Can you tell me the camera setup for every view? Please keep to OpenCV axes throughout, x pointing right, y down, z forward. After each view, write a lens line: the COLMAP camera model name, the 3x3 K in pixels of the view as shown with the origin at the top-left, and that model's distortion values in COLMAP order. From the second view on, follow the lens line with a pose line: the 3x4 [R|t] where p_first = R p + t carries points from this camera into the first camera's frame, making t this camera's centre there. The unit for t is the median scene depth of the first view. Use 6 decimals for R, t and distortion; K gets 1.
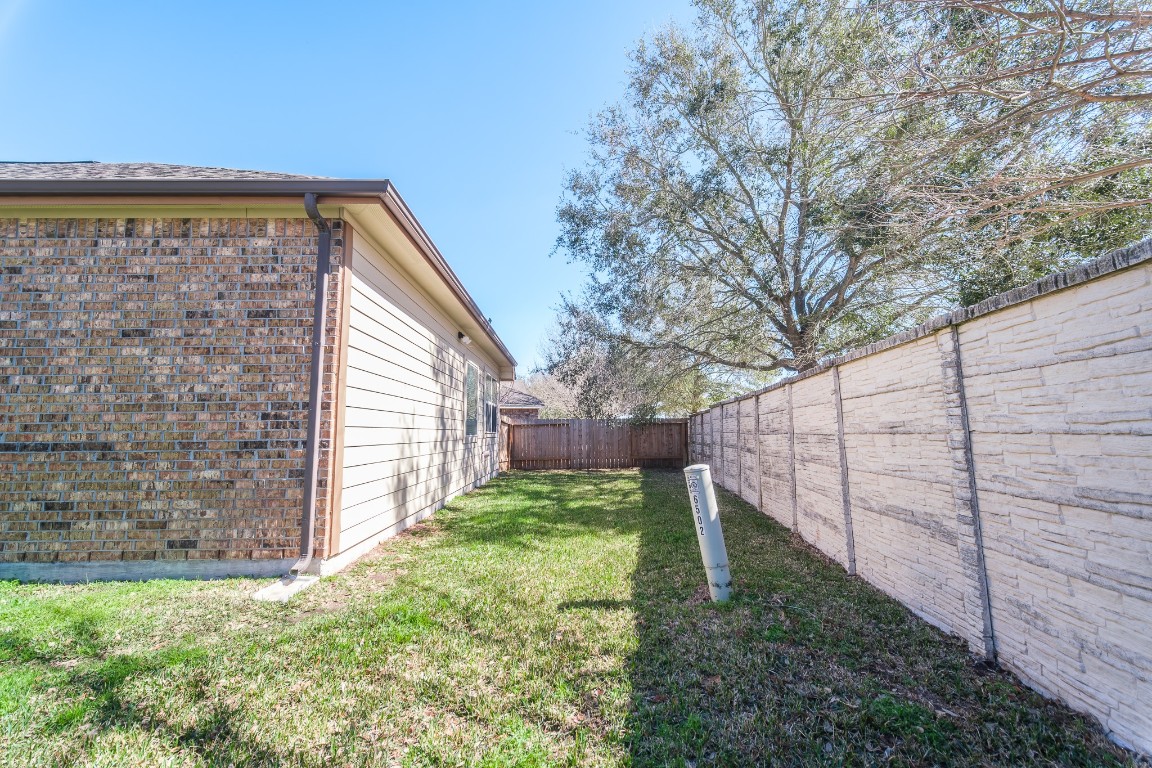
lens RADIAL K [[454.9, 0, 568.7], [0, 454.9, 385.0], [0, 0, 1]] dist [0.000850, -0.000094]
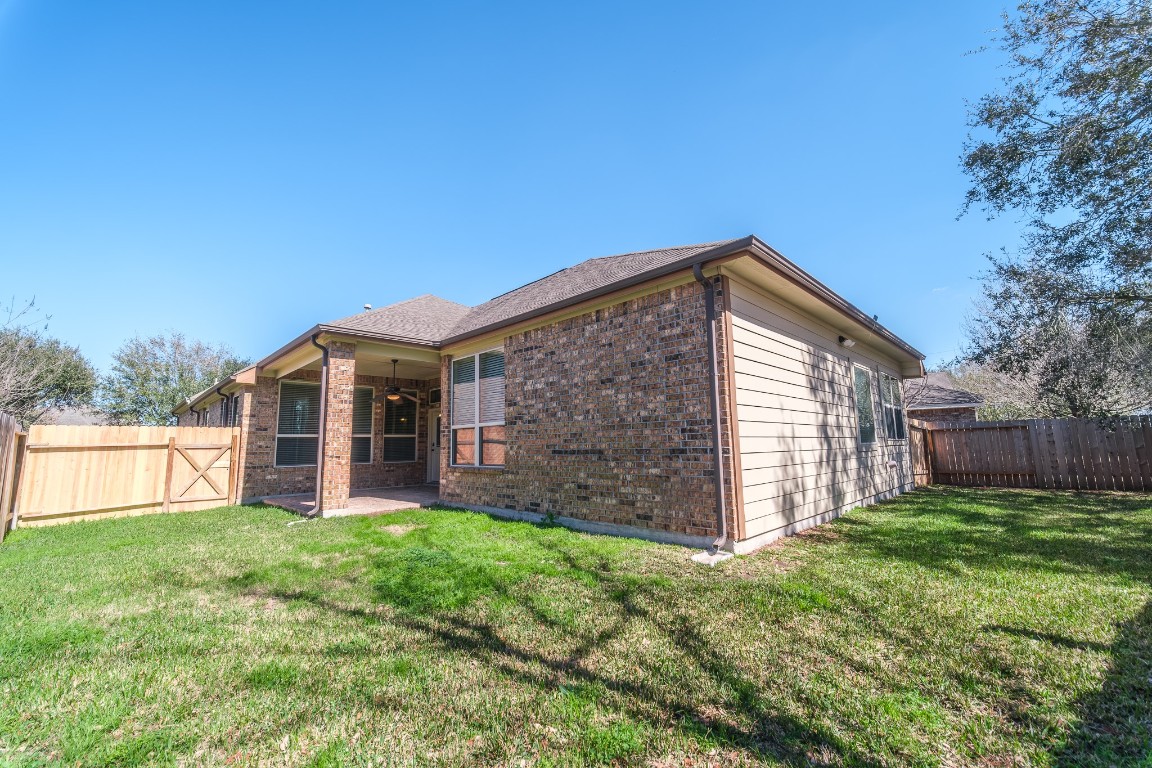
lens RADIAL K [[454.9, 0, 568.7], [0, 454.9, 385.0], [0, 0, 1]] dist [0.000850, -0.000094]
pose [[0.694551, -0.099746, -0.712495, 0.087839], [0.086709, 0.994729, -0.054732, -0.023298], [0.714199, -0.023766, 0.699539, -0.208400]]
